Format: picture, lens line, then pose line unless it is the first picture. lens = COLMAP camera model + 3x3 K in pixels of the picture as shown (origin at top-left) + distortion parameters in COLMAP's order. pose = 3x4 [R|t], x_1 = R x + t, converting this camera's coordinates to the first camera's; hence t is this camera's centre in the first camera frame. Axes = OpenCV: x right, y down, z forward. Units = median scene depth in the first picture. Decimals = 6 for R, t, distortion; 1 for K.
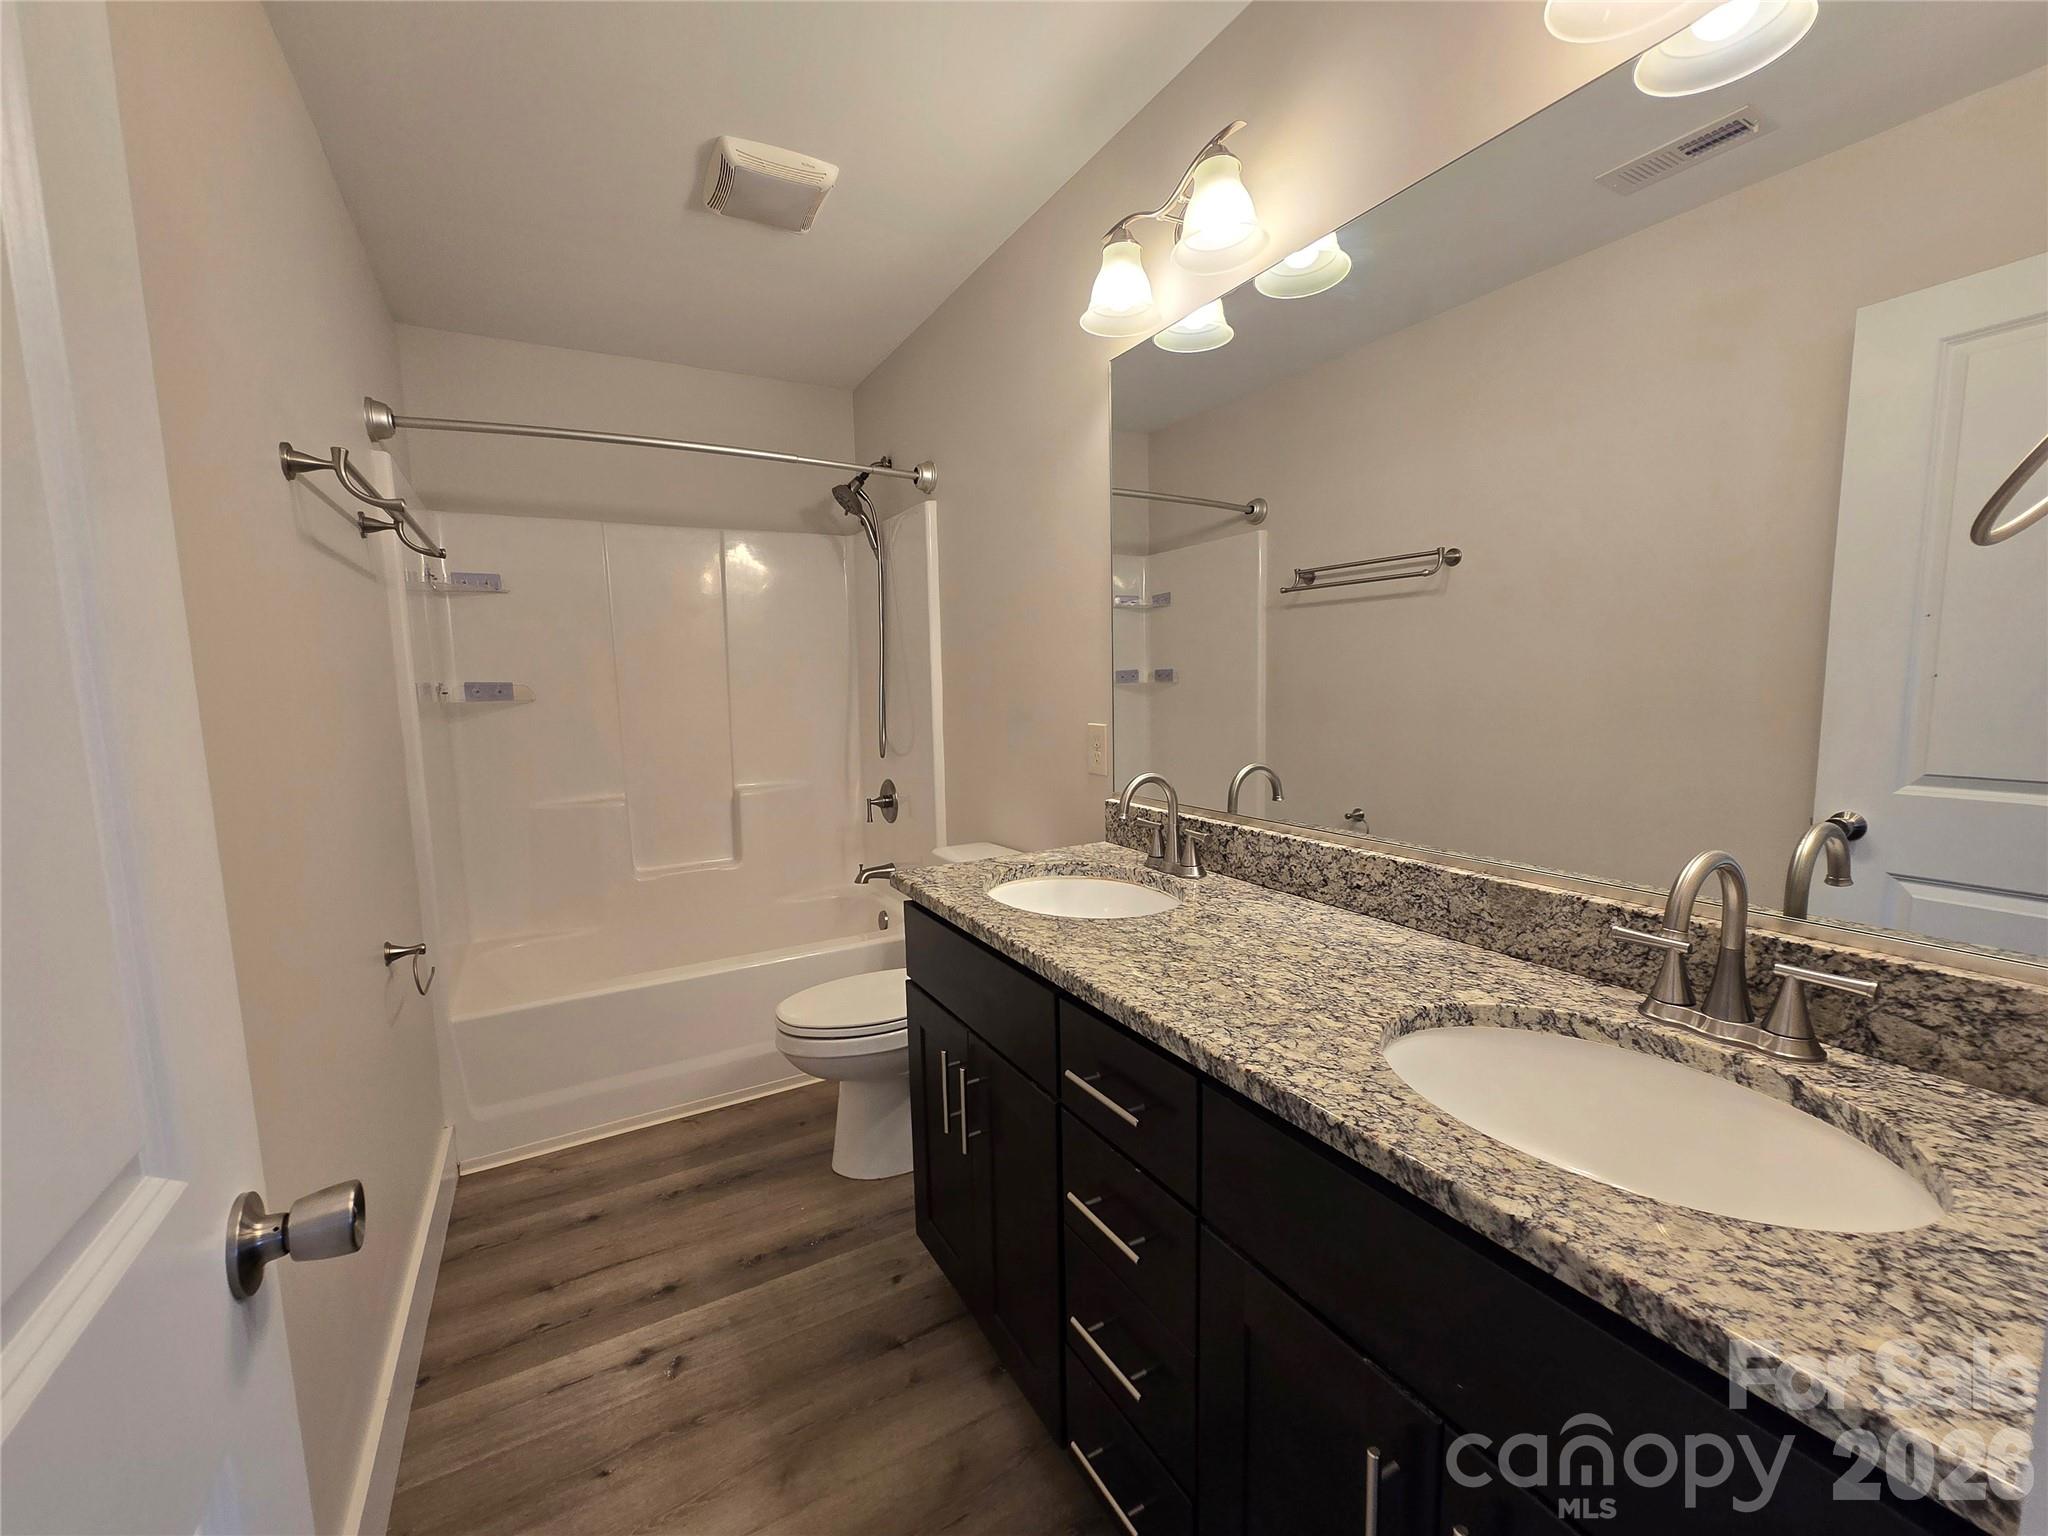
lens RADIAL K [[838.0, 0, 1024.0], [0, 838.0, 768.0], [0, 0, 1]] dist [-0.011351, 0.006317]
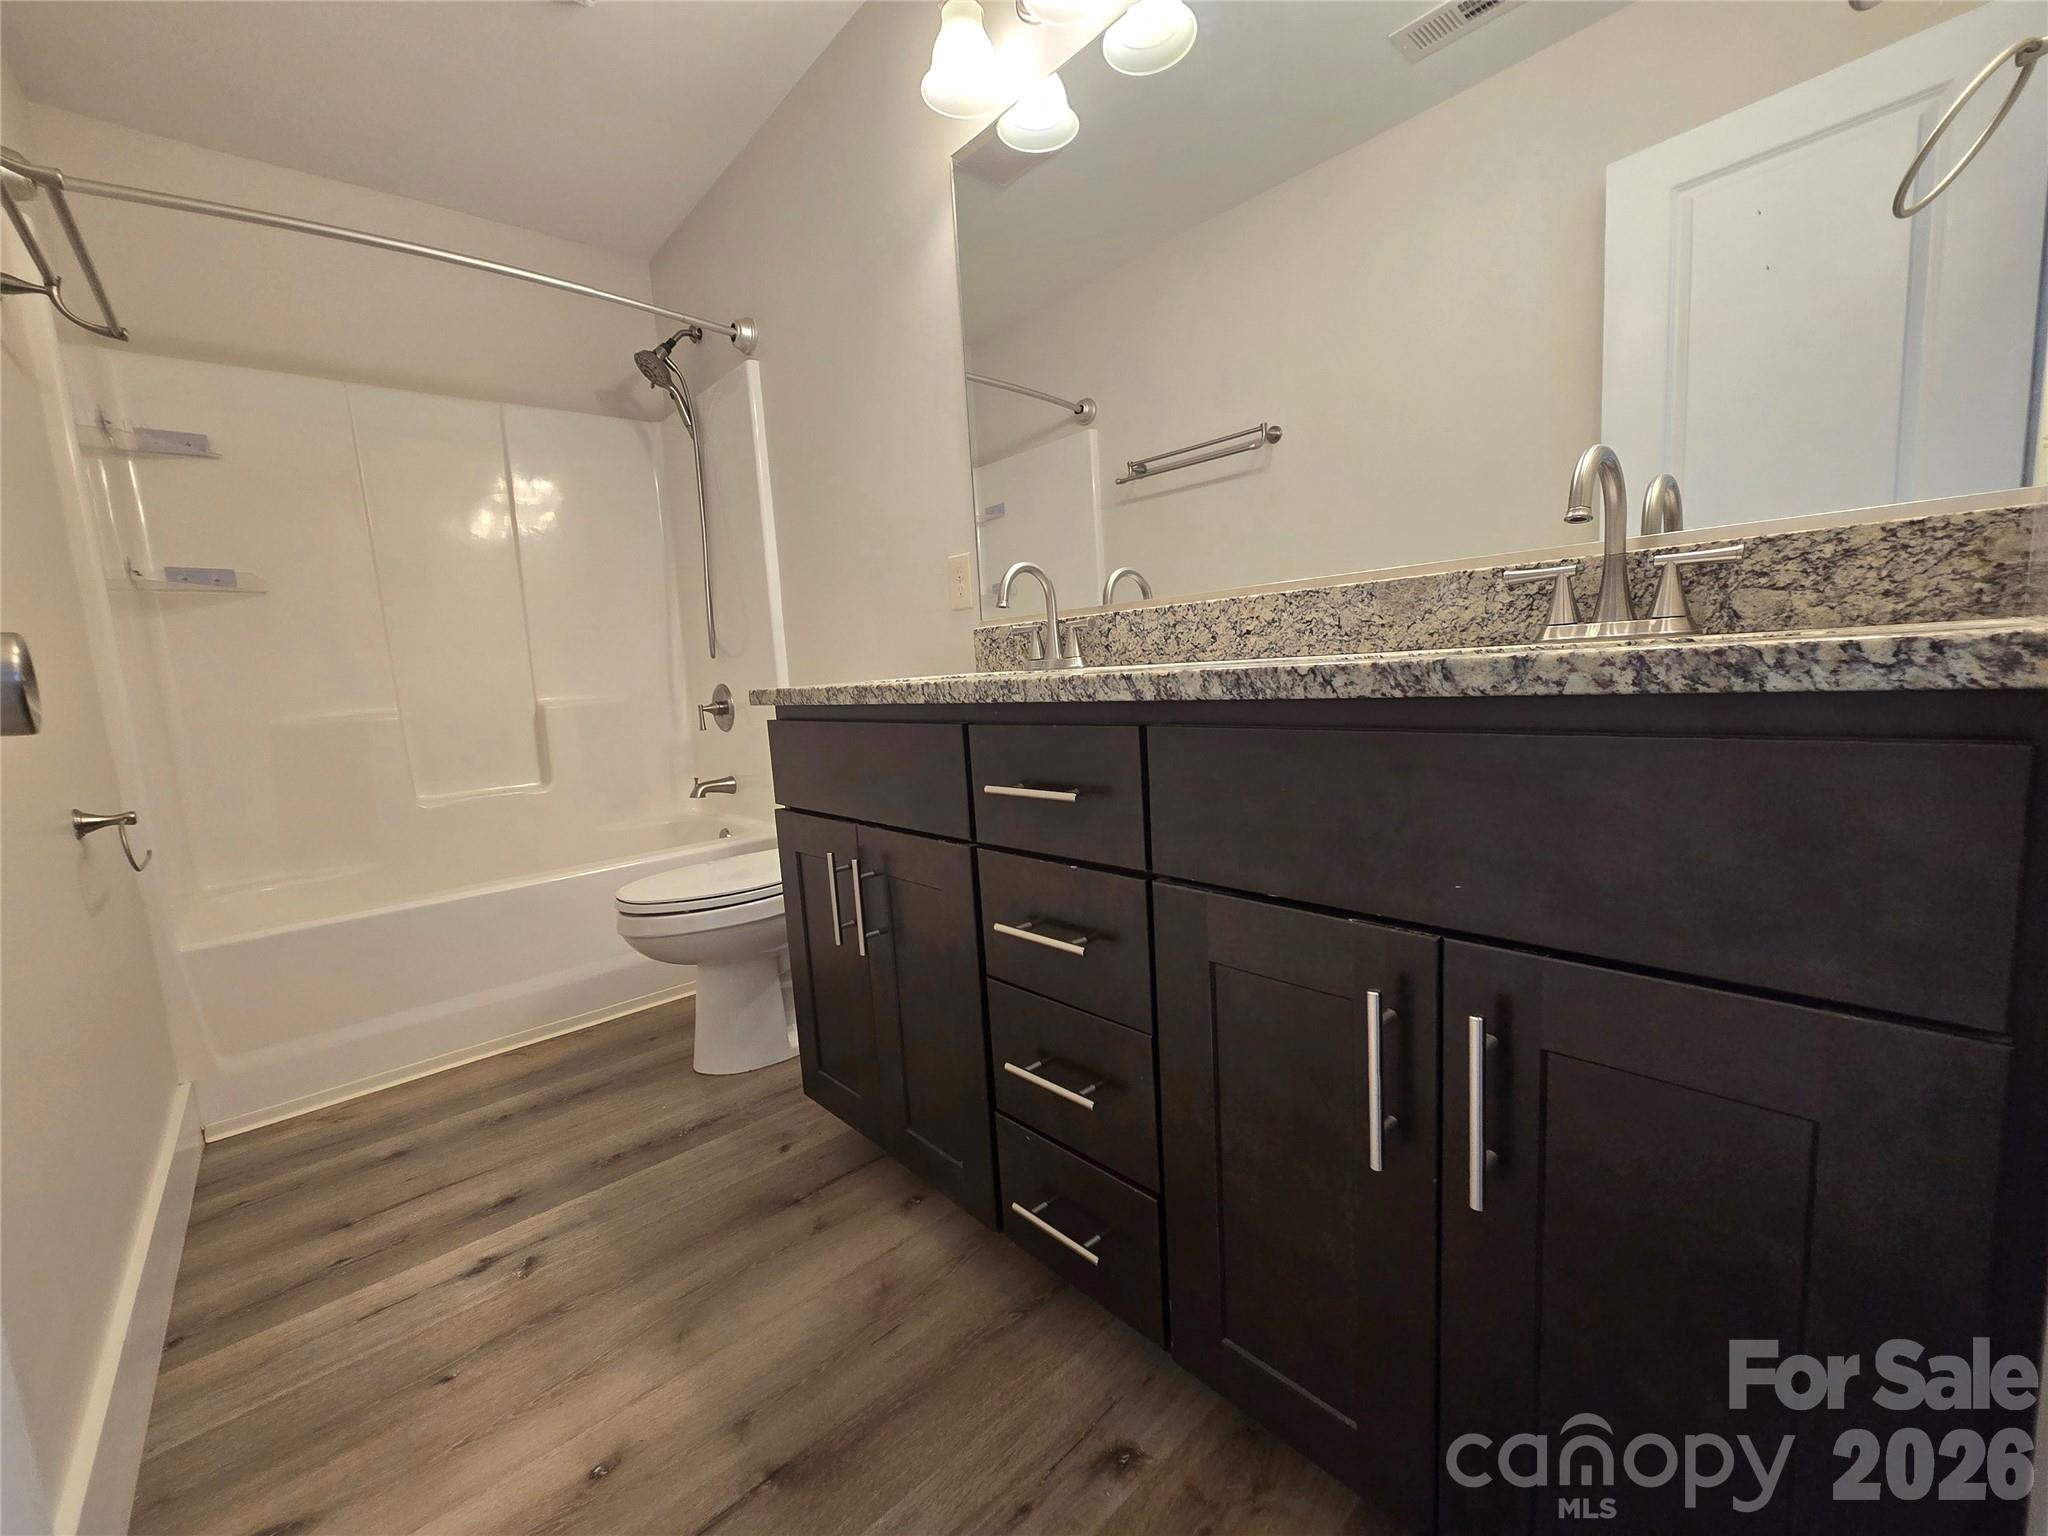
lens RADIAL K [[838.9, 0, 1021.1], [0, 838.9, 776.6], [0, 0, 1]] dist [-0.004693, 0.002024]
pose [[0.976058, -0.065190, 0.207510, -0.072167], [0.064634, 0.997864, 0.009464, 0.243683], [-0.207684, 0.004175, 0.978187, 0.063555]]
